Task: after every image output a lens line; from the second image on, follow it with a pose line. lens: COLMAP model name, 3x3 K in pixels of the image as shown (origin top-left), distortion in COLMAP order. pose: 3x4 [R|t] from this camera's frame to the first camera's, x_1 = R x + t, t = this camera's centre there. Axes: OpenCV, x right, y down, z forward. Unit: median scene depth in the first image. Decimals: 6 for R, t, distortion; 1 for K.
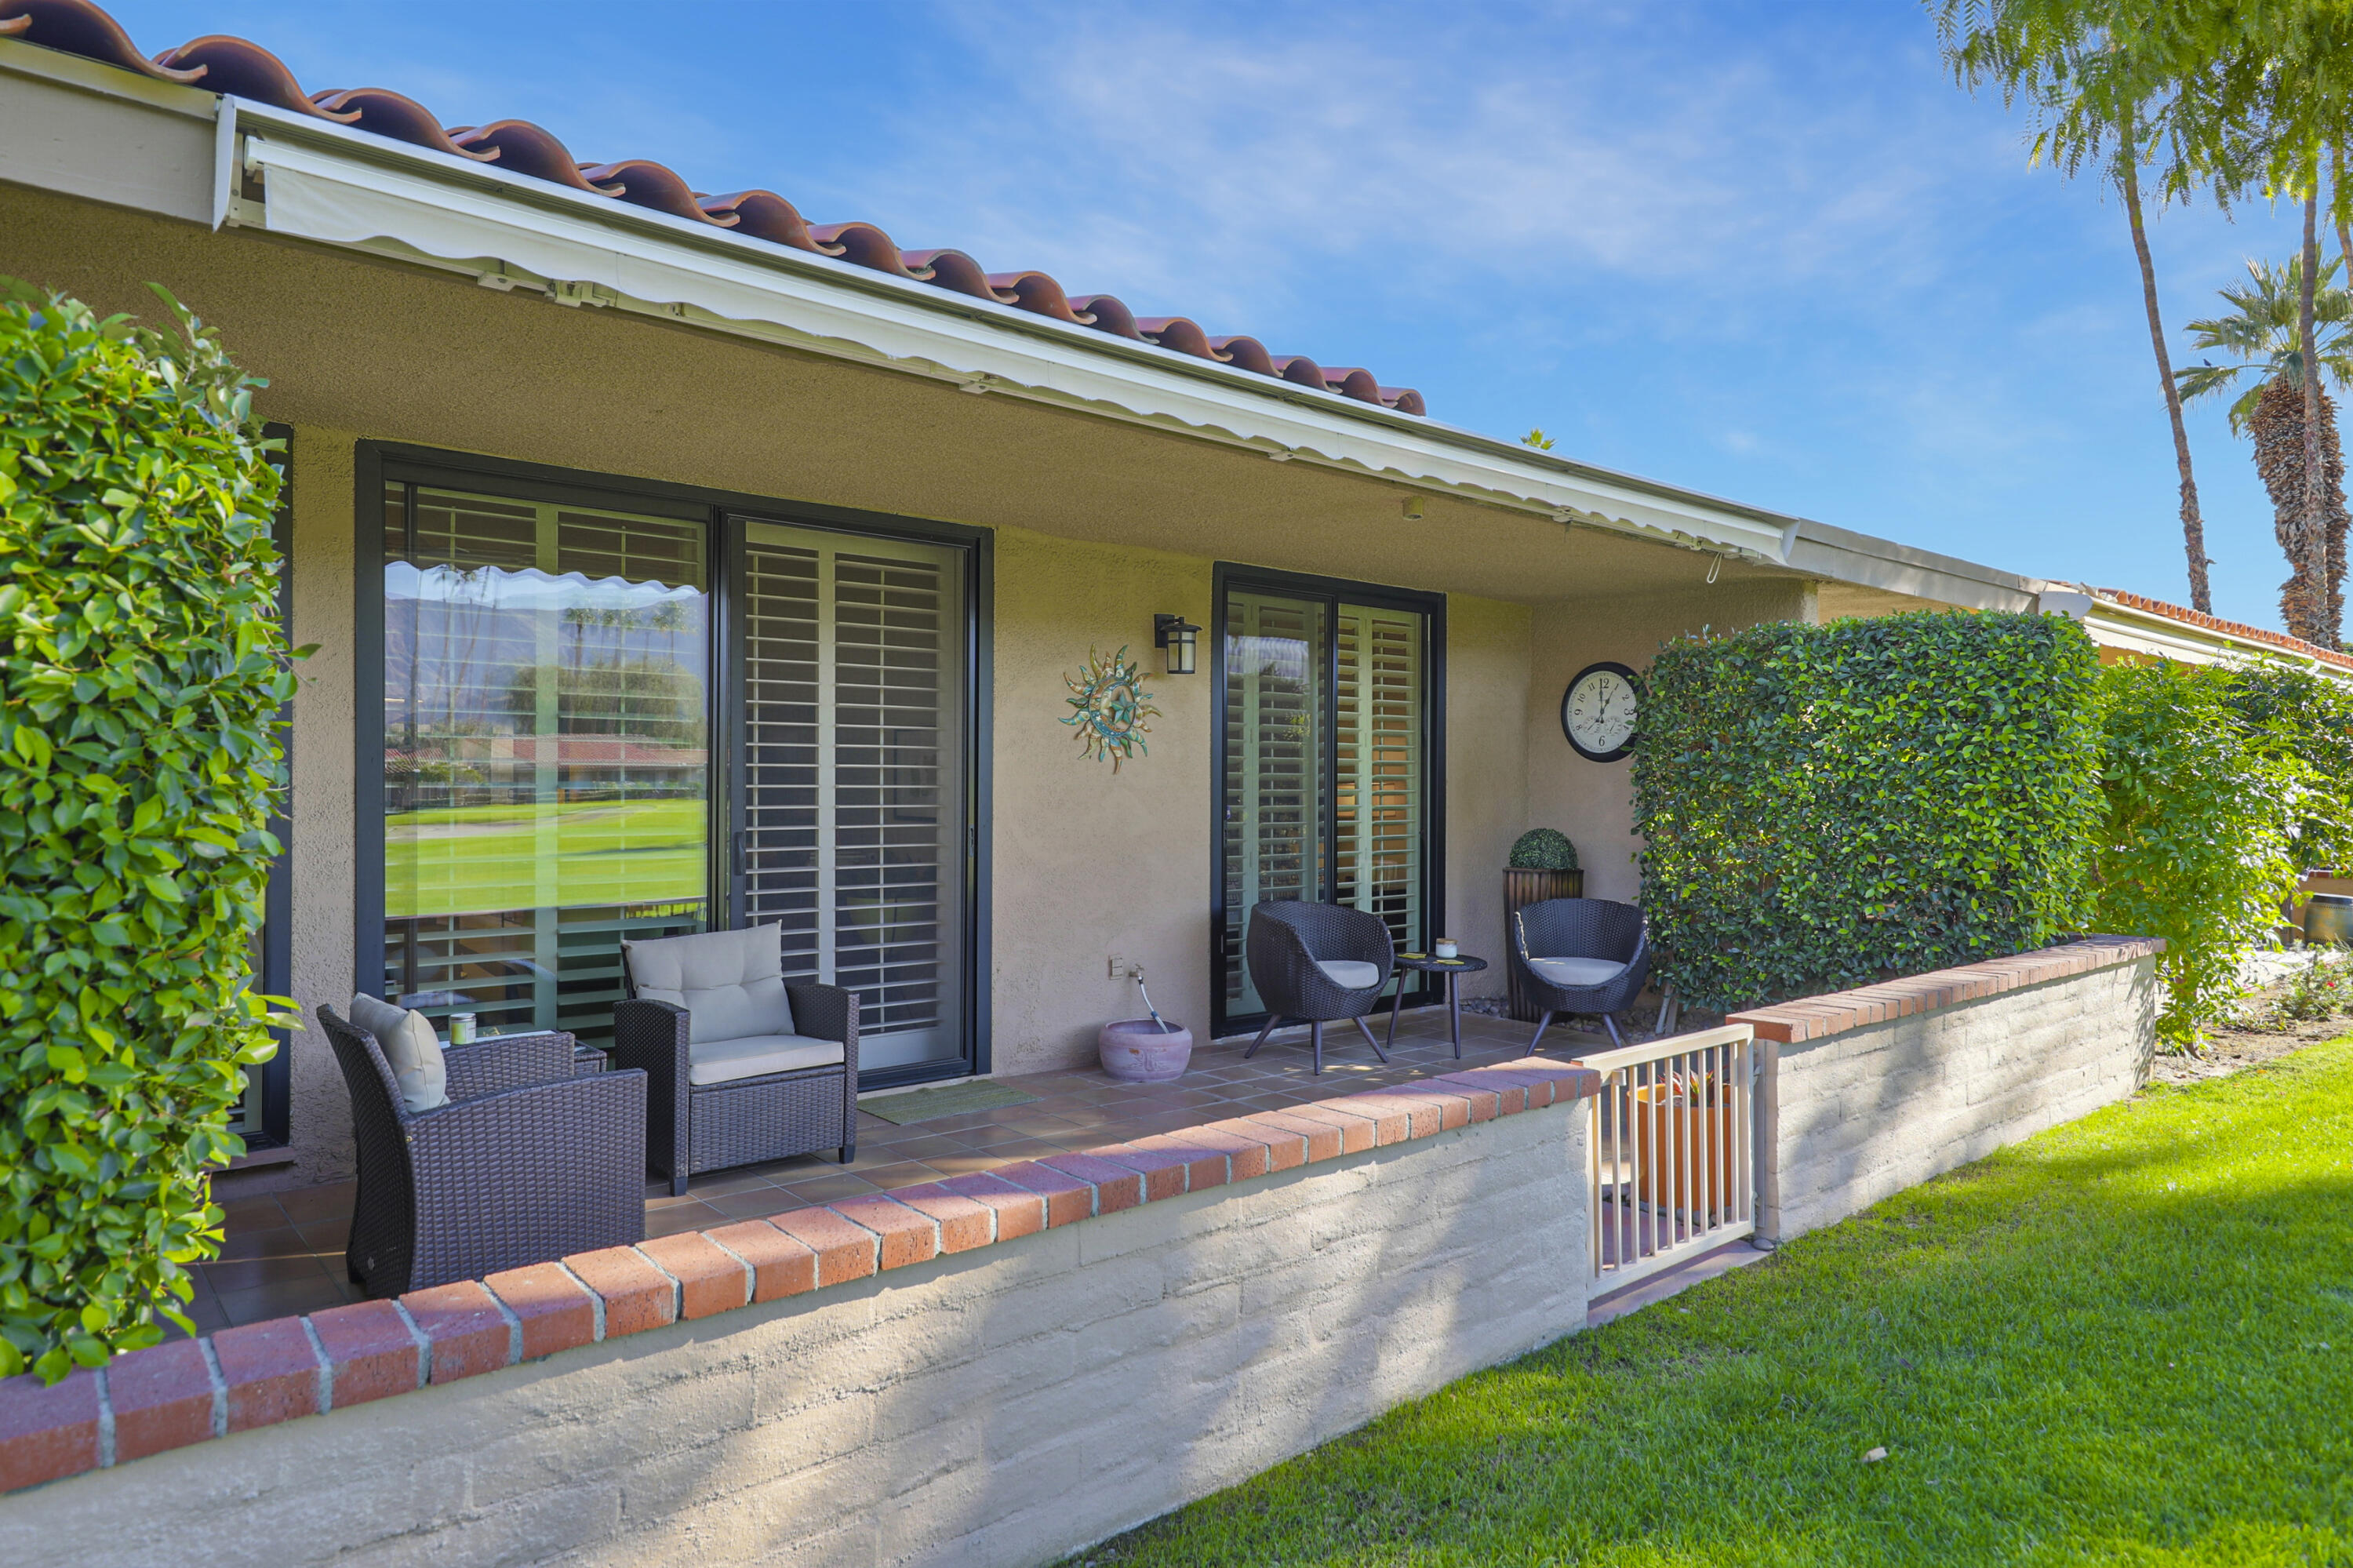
lens RADIAL K [[1486.3, 0, 1176.5], [0, 1486.3, 784.0], [0, 0, 1]] dist [0.040203, -0.000206]
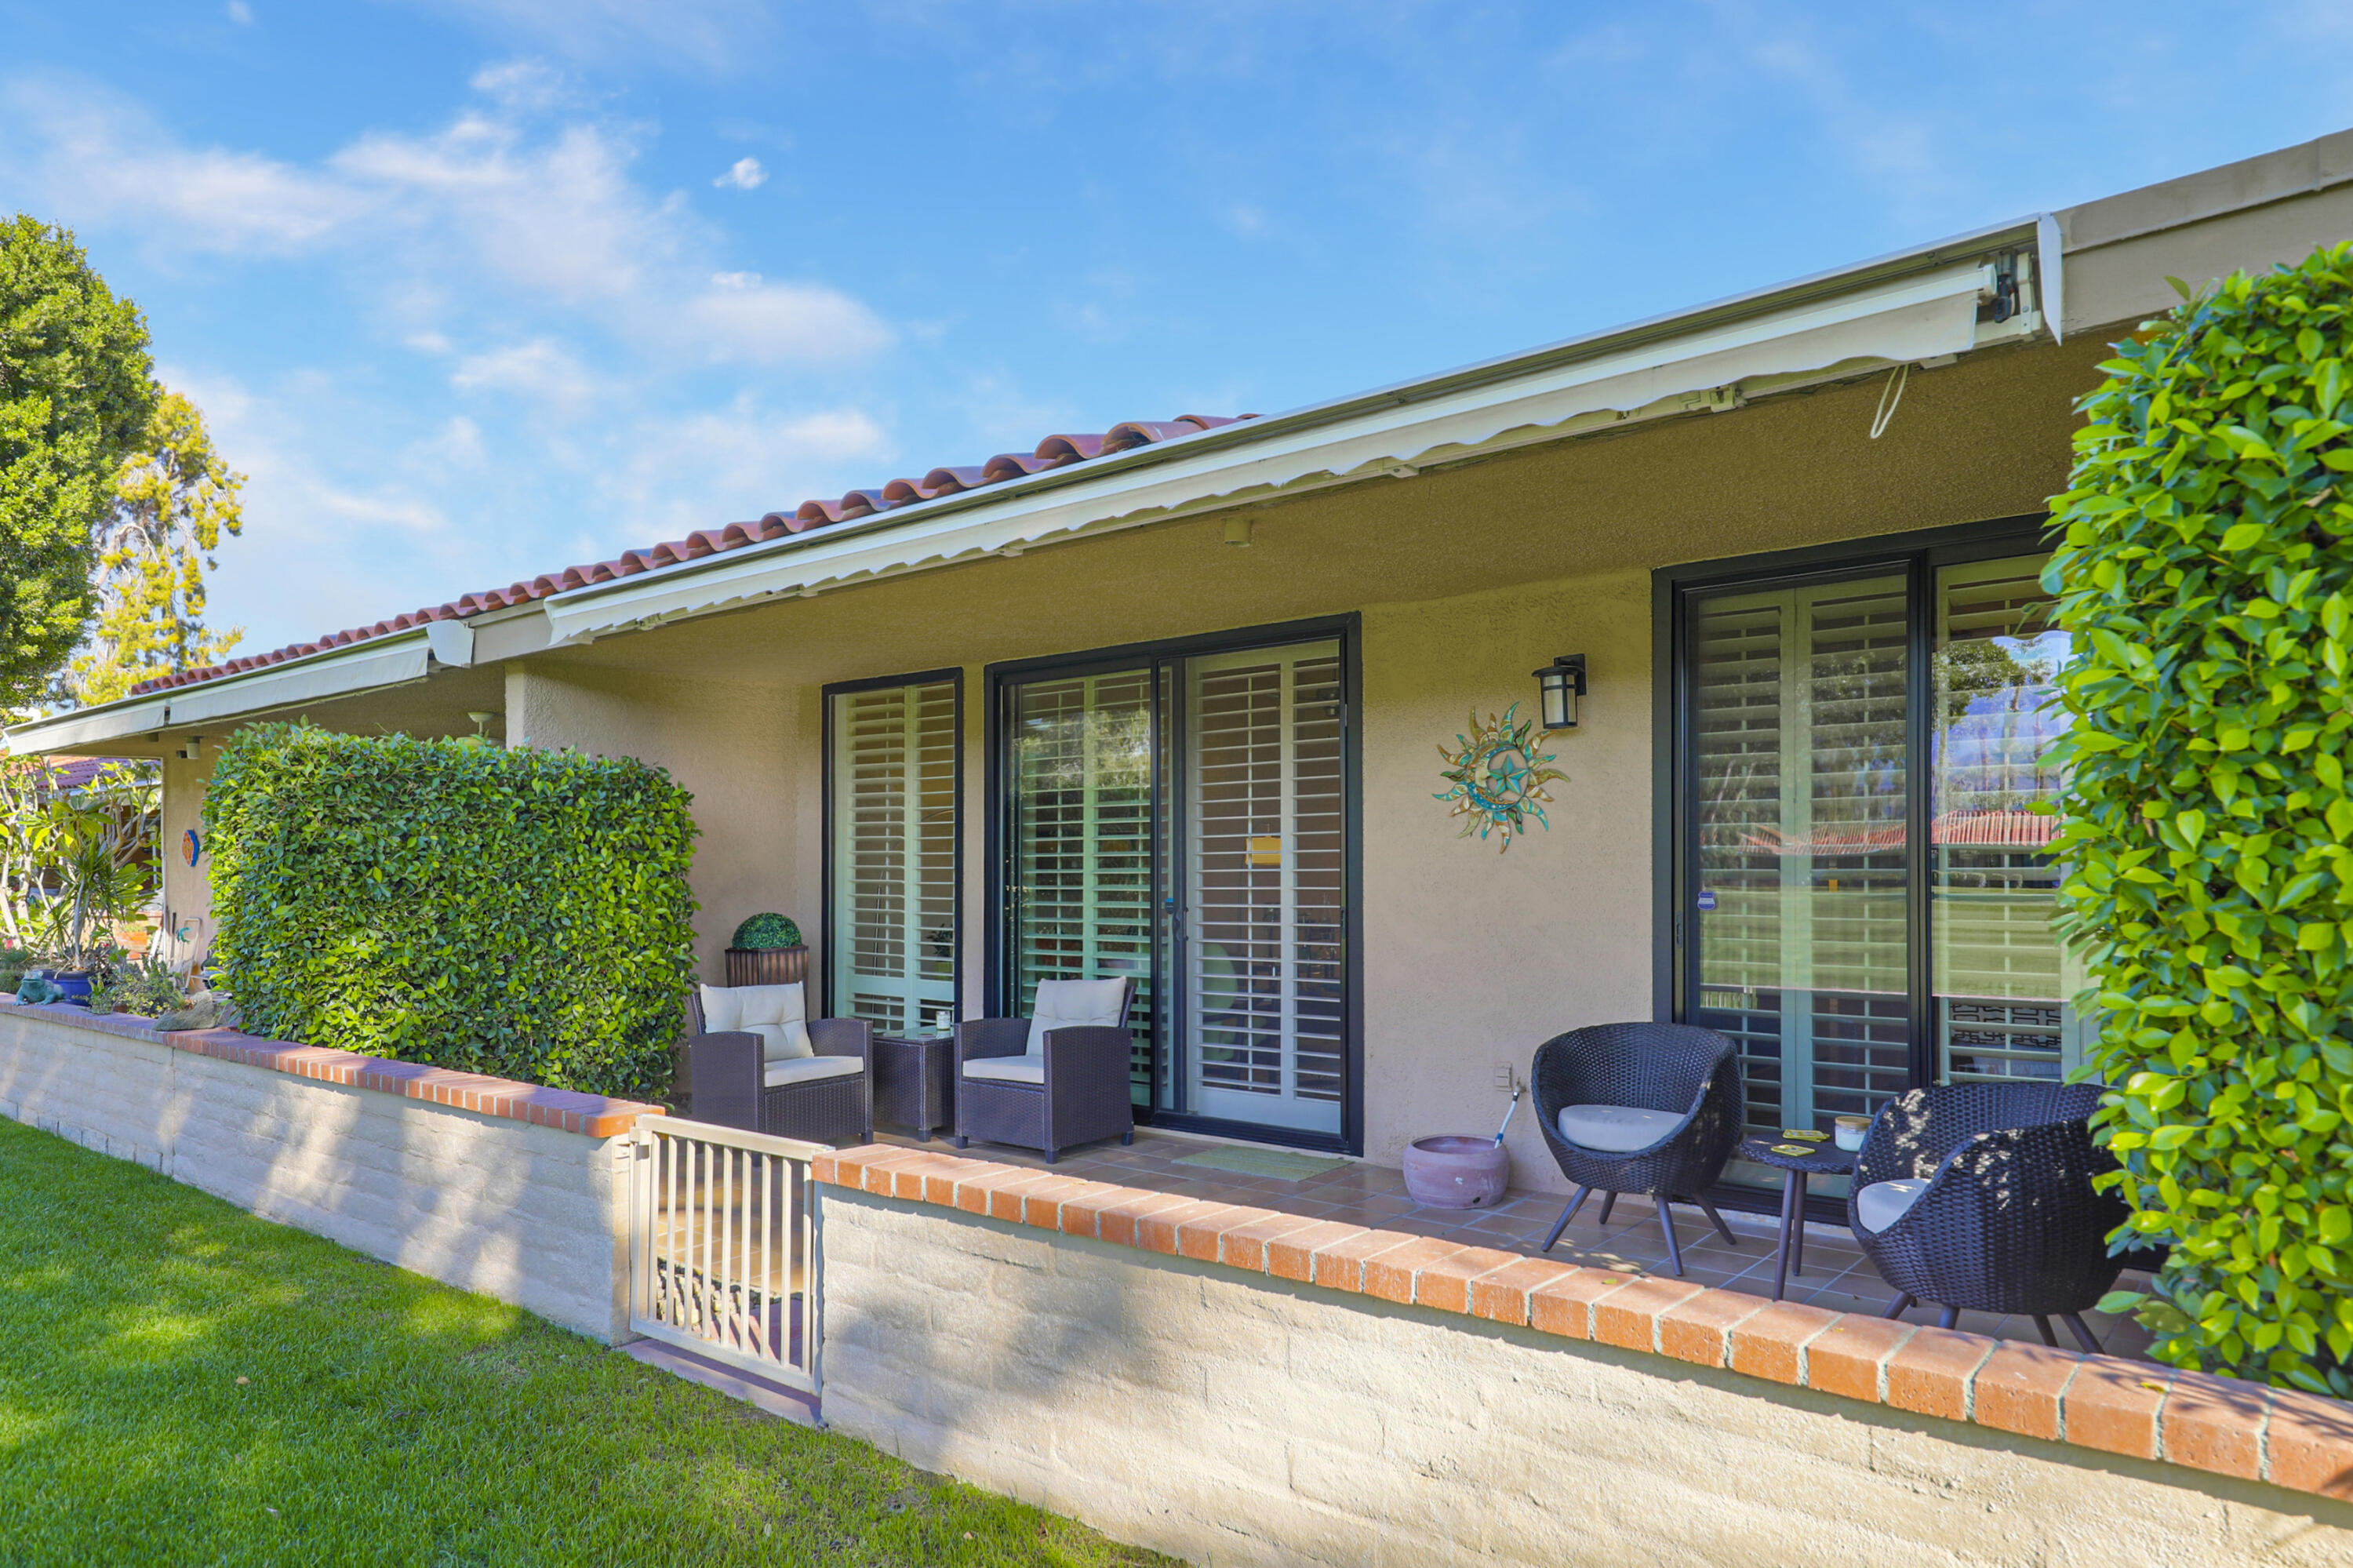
lens RADIAL K [[1496.2, 0, 1176.5], [0, 1496.2, 784.0], [0, 0, 1]] dist [0.000924, -0.001178]
pose [[0.131617, -0.063201, -0.989284, 0.859023], [0.004715, 0.997994, -0.063130, 0.008094], [0.991289, 0.003644, 0.131651, 0.748387]]
